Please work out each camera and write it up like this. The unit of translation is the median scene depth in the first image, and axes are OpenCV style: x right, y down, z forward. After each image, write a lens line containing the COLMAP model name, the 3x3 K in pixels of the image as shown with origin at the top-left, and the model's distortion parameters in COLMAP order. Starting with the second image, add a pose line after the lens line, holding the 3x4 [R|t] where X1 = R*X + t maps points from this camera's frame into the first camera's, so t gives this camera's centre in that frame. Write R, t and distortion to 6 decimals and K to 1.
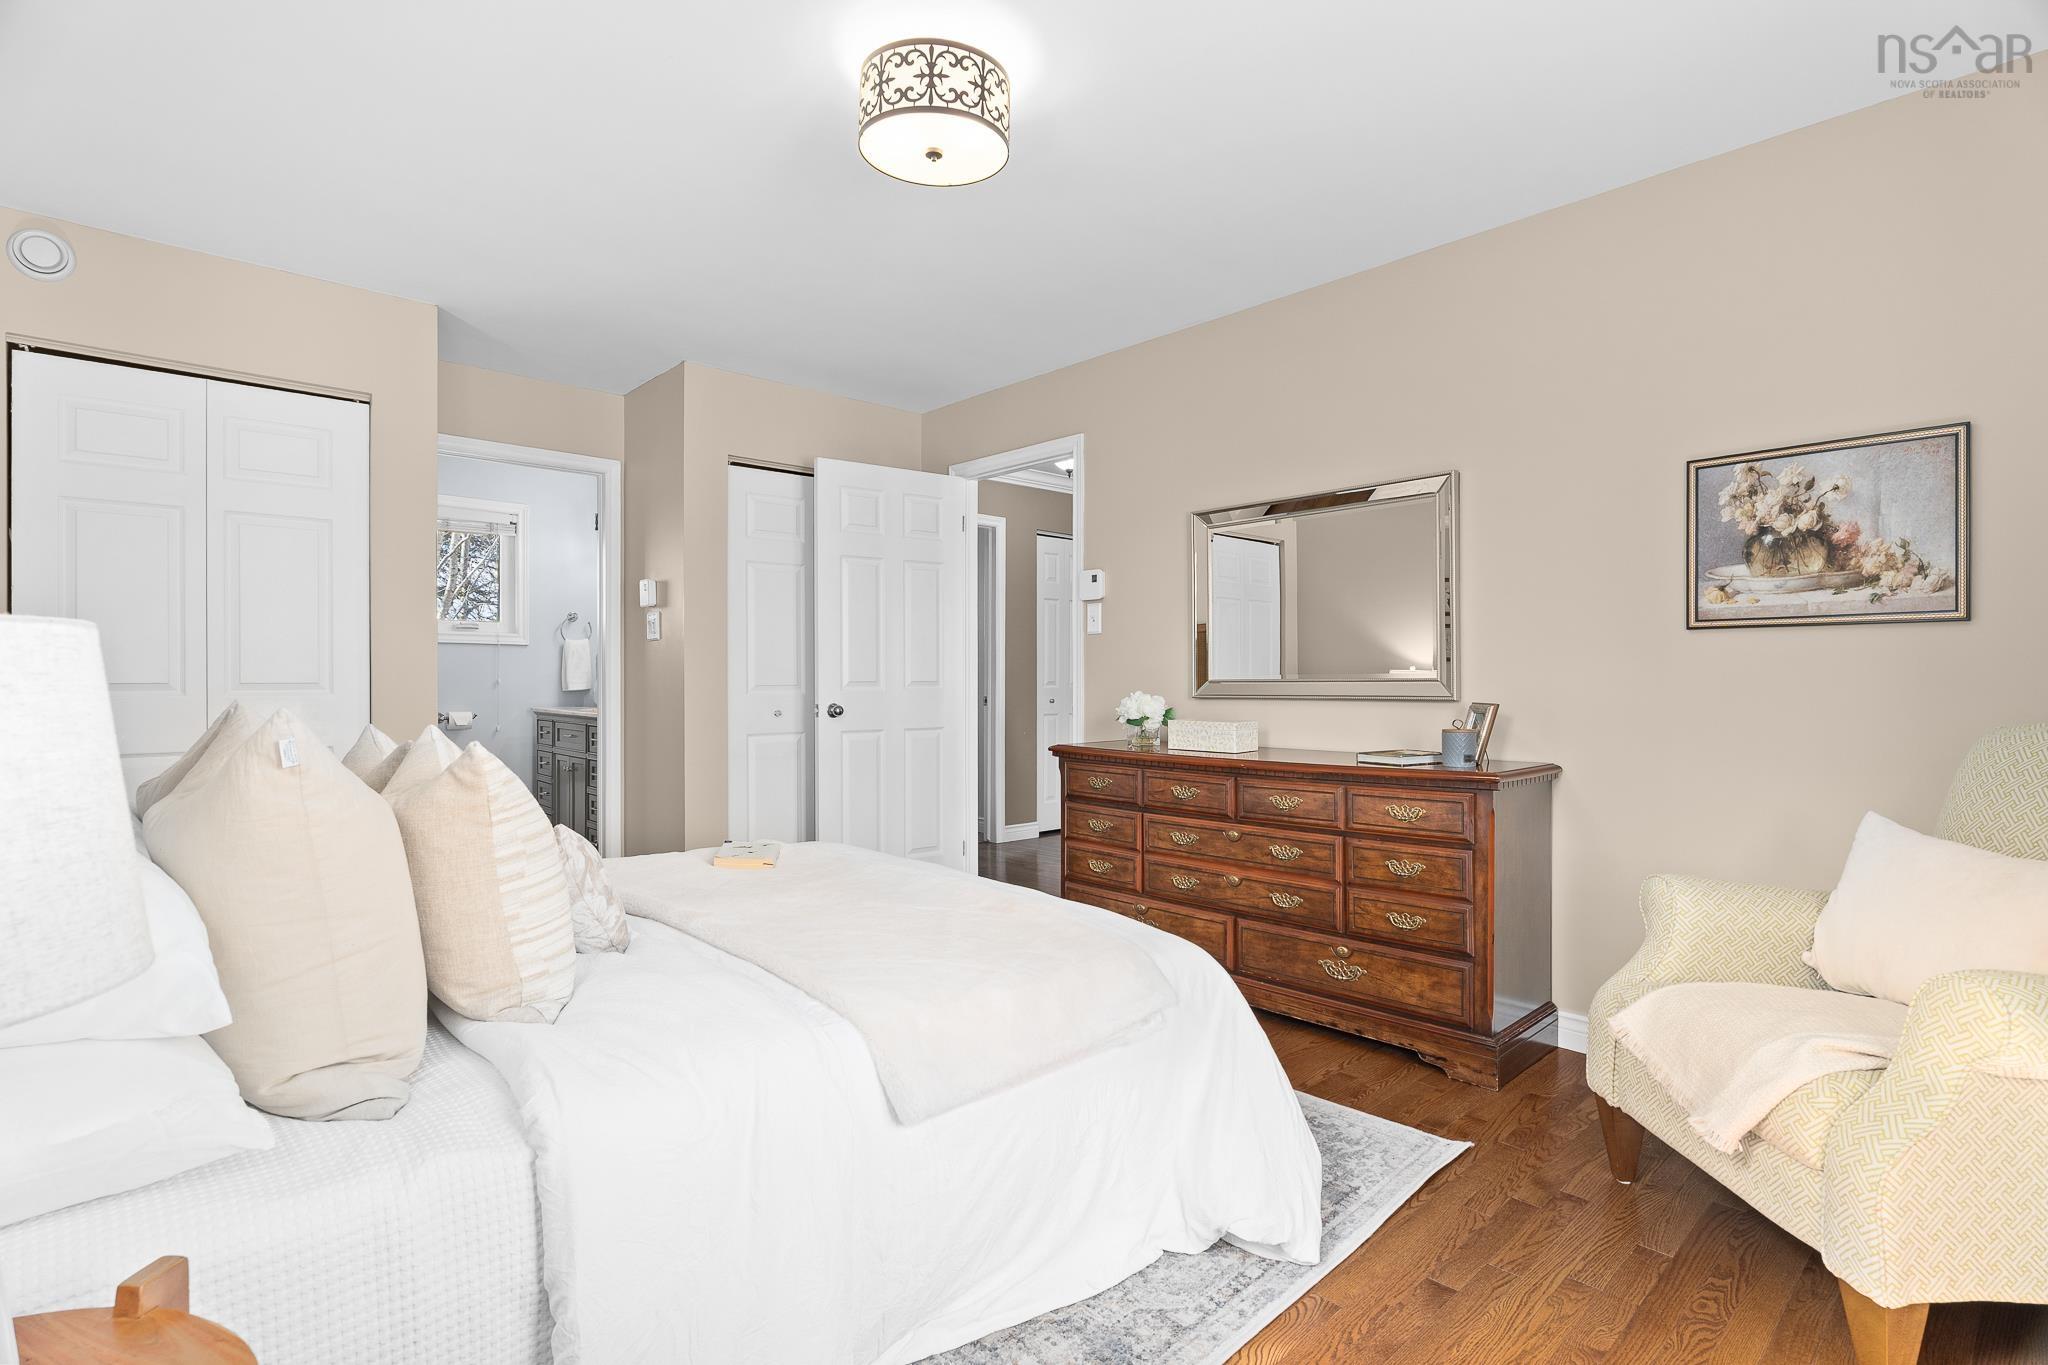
lens RADIAL K [[979.2, 0, 1028.0], [0, 979.2, 664.3], [0, 0, 1]] dist [-0.000831, -0.000128]
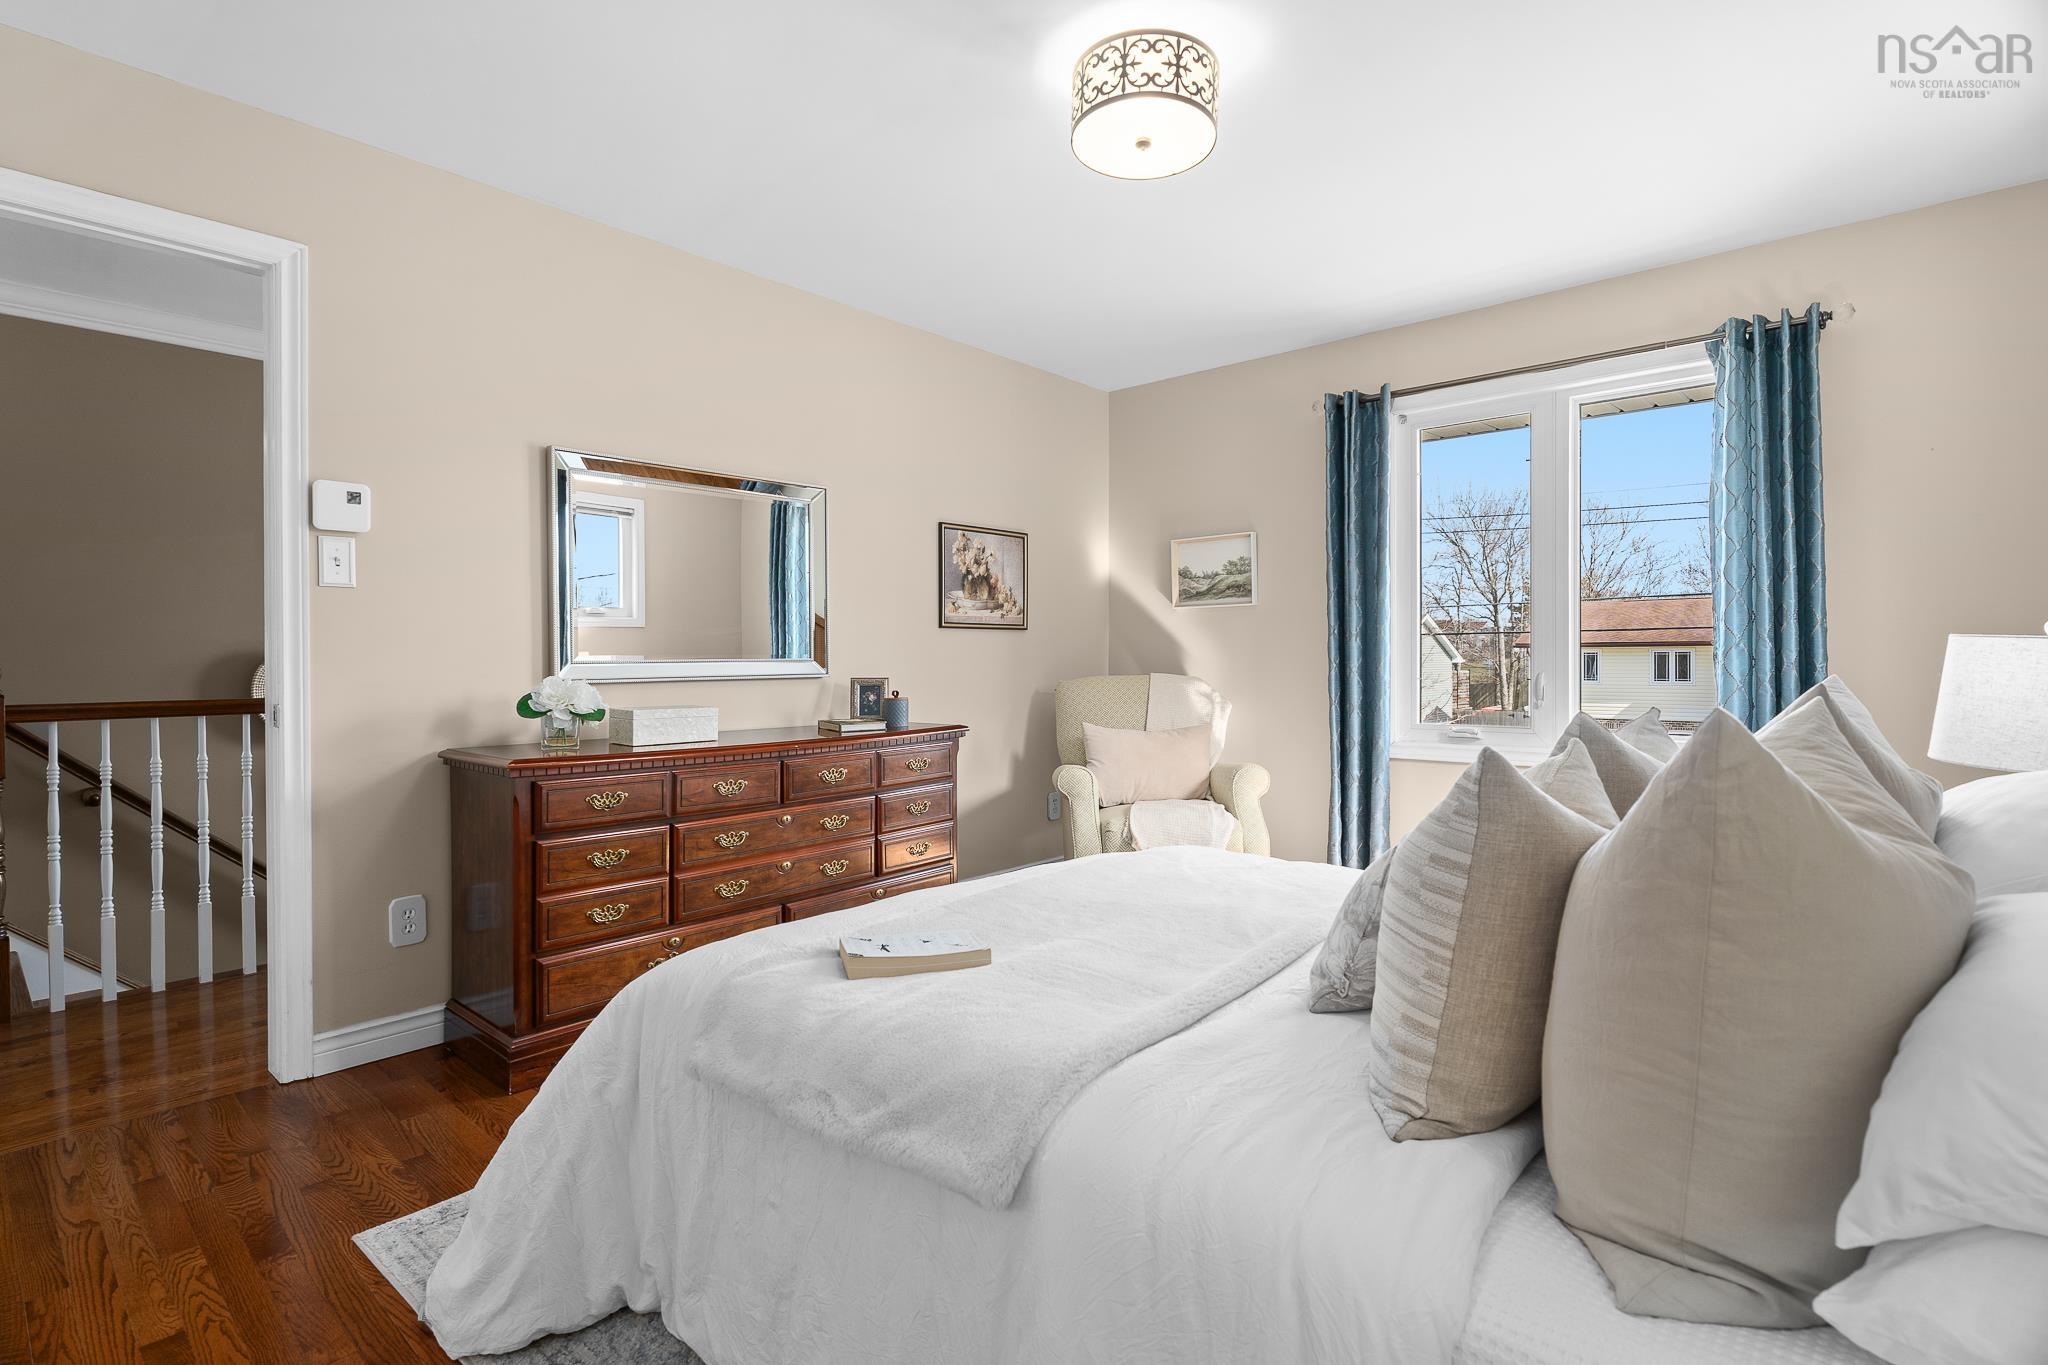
lens RADIAL K [[979.2, 0, 1028.0], [0, 979.2, 664.3], [0, 0, 1]] dist [-0.000831, -0.000128]
pose [[-0.099221, -0.005377, 0.995051, -0.963407], [-0.011141, 0.999929, 0.004292, 0.016023], [-0.995003, -0.010660, -0.099274, 1.060494]]
